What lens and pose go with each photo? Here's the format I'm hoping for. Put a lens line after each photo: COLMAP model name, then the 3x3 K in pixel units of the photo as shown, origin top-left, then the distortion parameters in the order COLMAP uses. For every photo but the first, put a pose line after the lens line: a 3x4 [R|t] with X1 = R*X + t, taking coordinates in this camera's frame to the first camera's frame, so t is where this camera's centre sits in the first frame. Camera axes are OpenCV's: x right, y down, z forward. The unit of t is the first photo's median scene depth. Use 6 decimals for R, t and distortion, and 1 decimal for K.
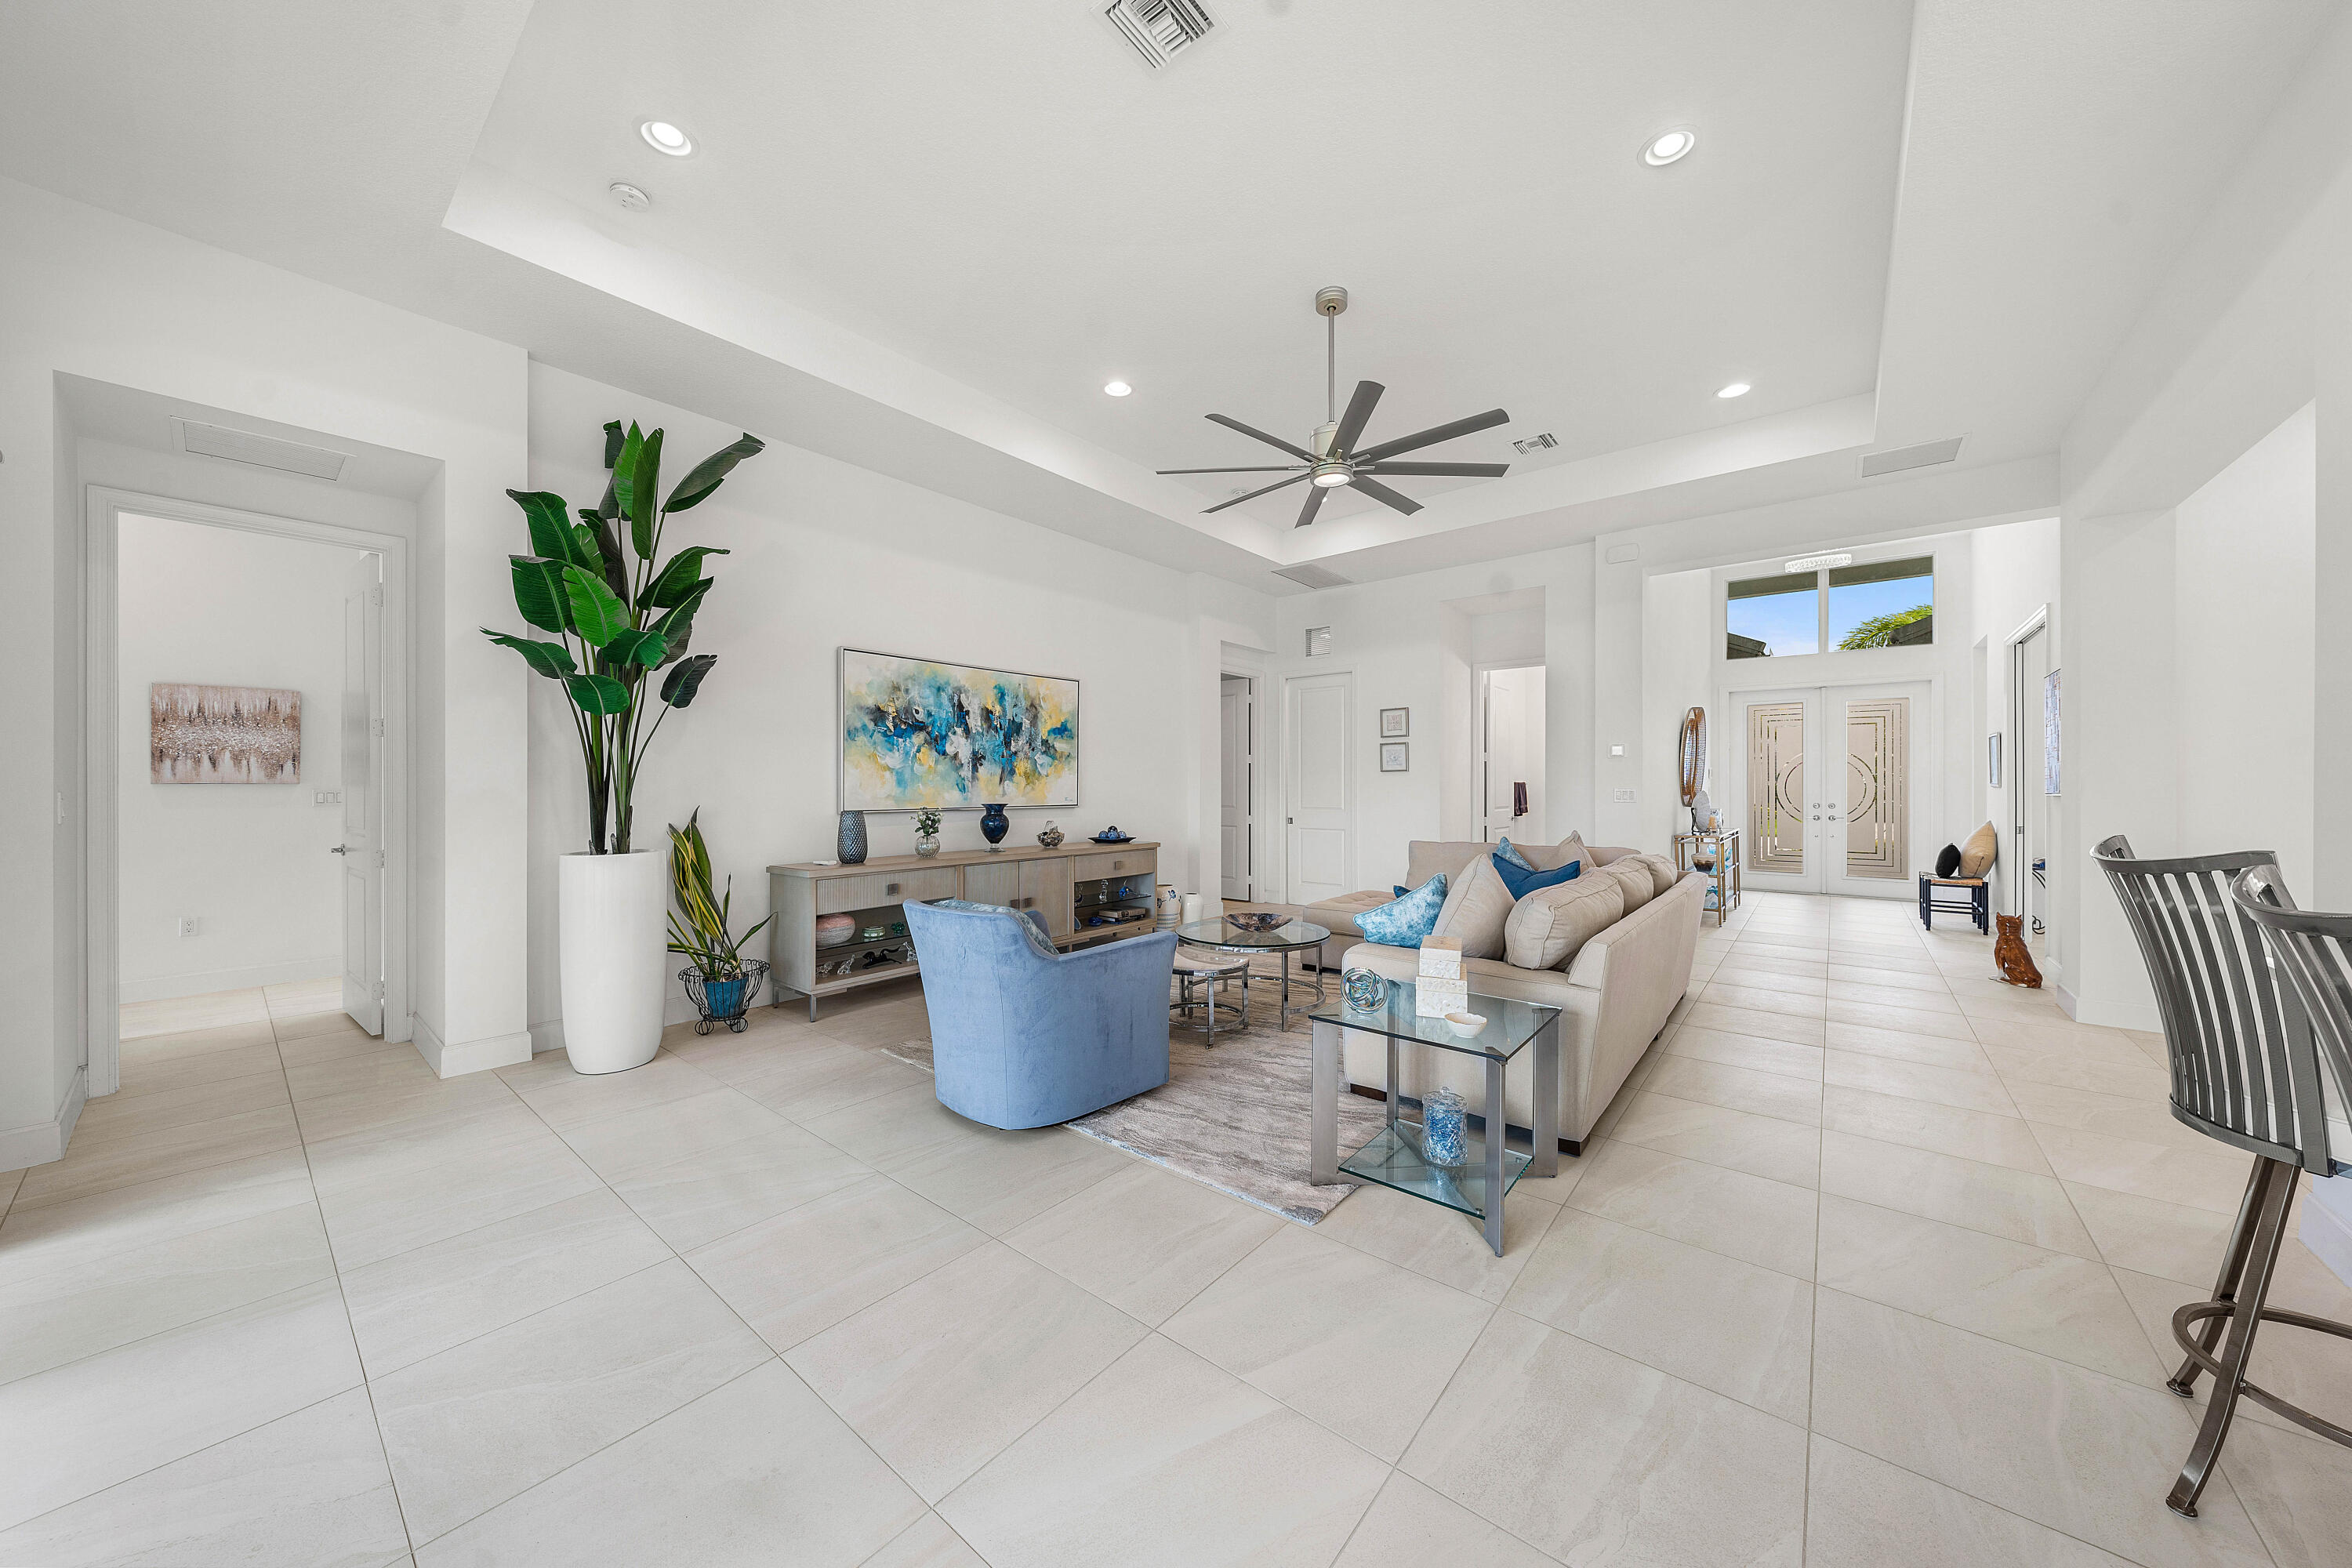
lens RADIAL K [[803.2, 0, 1176.7], [0, 803.2, 781.6], [0, 0, 1]] dist [0.003043, 0.000255]
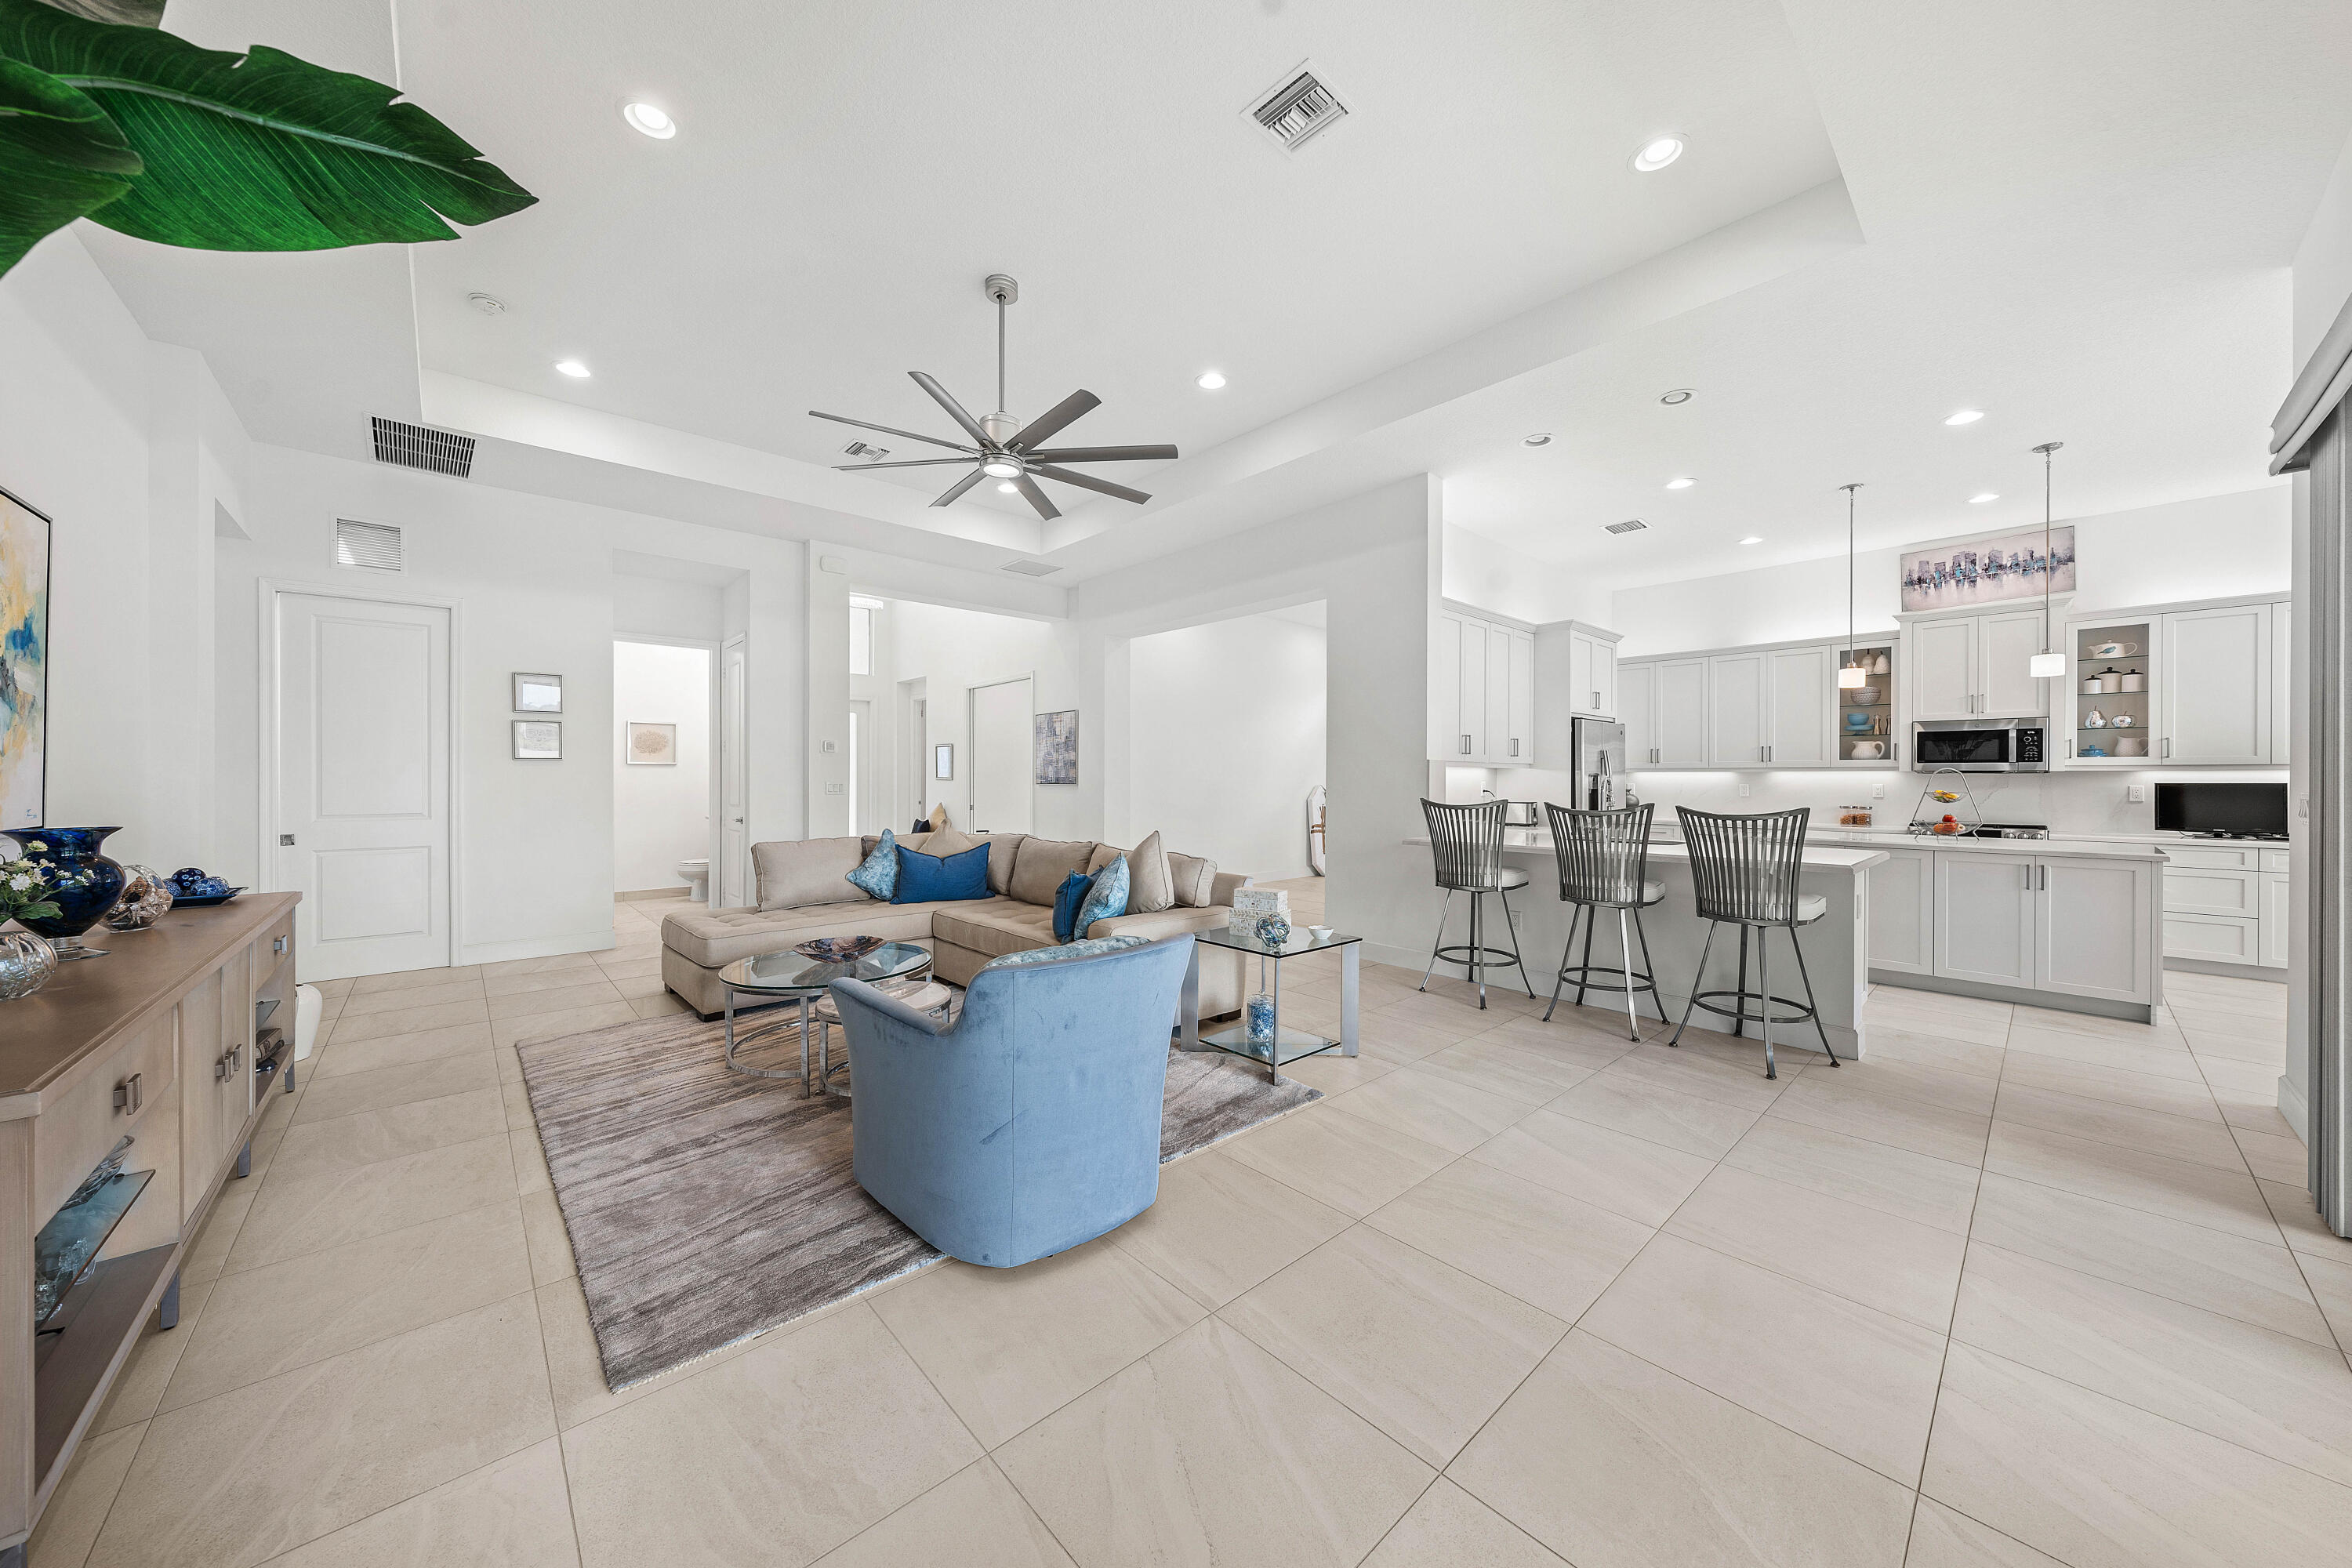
lens RADIAL K [[803.2, 0, 1187.5], [0, 803.2, 781.3], [0, 0, 1]] dist [0.003043, 0.000255]
pose [[0.140333, -0.001579, 0.990103, -0.513205], [-0.005299, 0.999983, 0.002345, 0.001977], [-0.990090, -0.005576, 0.140322, 0.432639]]
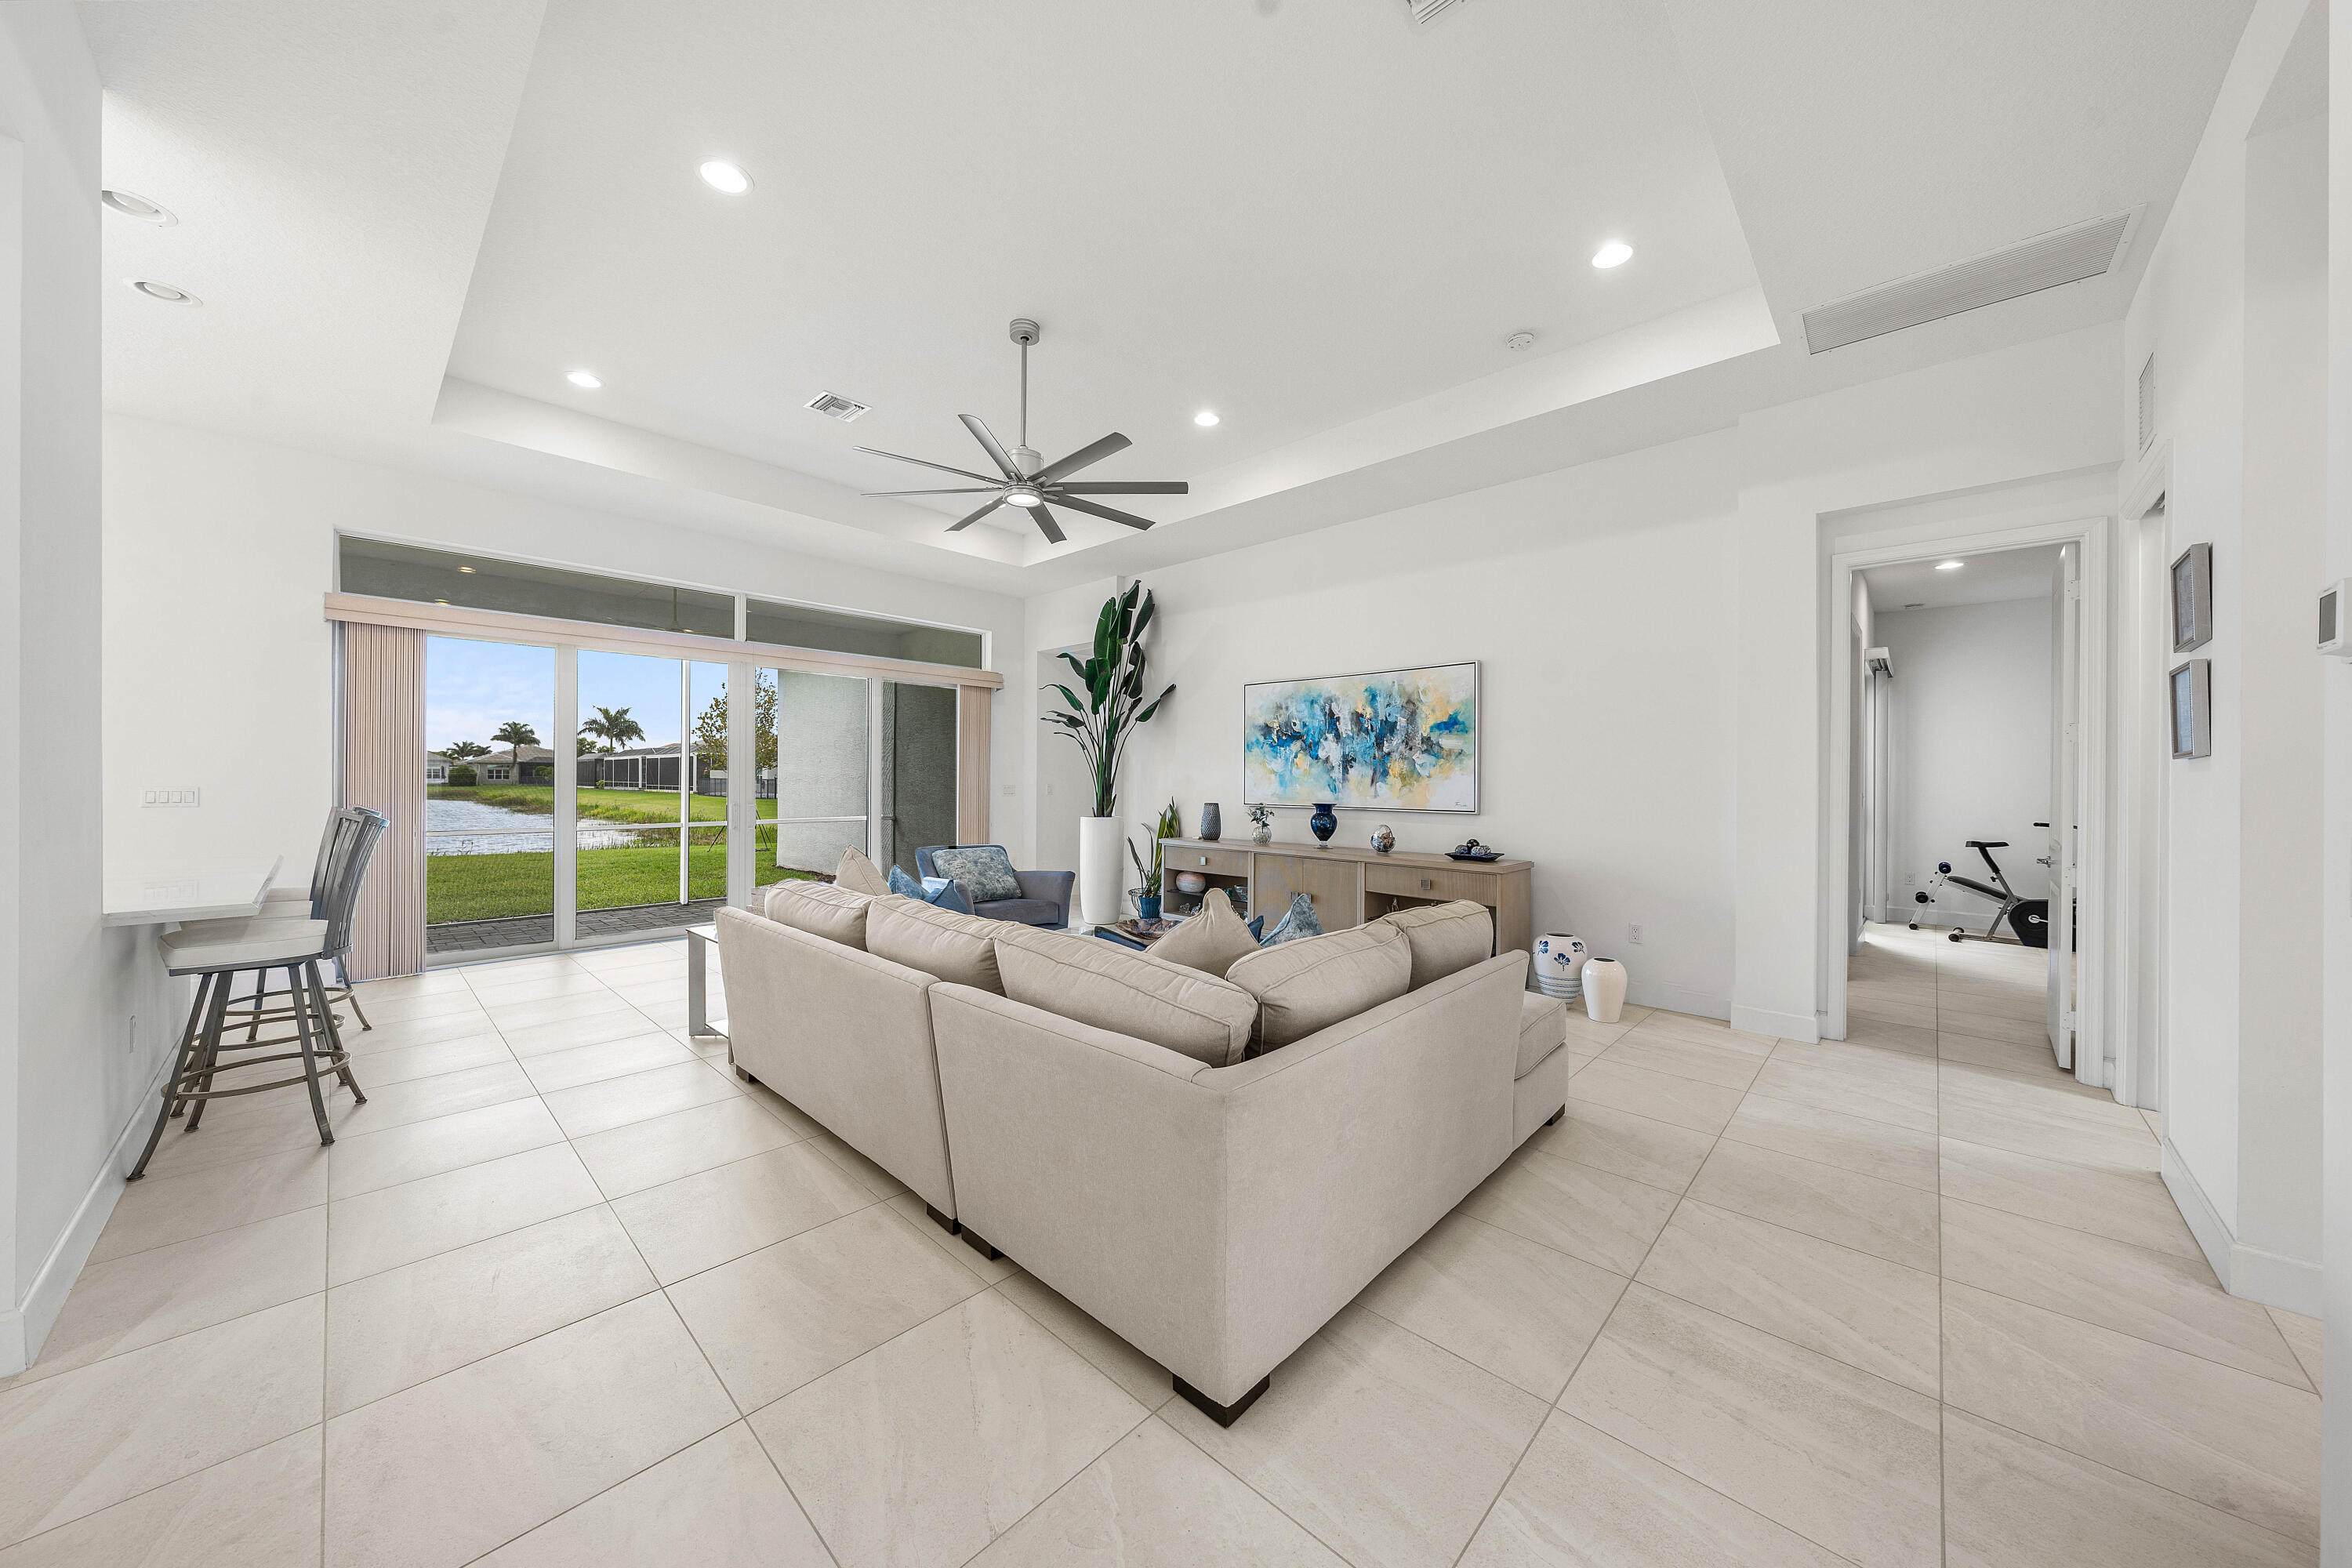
lens RADIAL K [[803.2, 0, 1188.1], [0, 803.2, 773.4], [0, 0, 1]] dist [0.003043, 0.000255]
pose [[-0.076274, -0.013218, -0.996999, 0.835350], [-0.008885, 0.999881, -0.012576, 0.002843], [0.997047, 0.007899, -0.076382, 0.885744]]
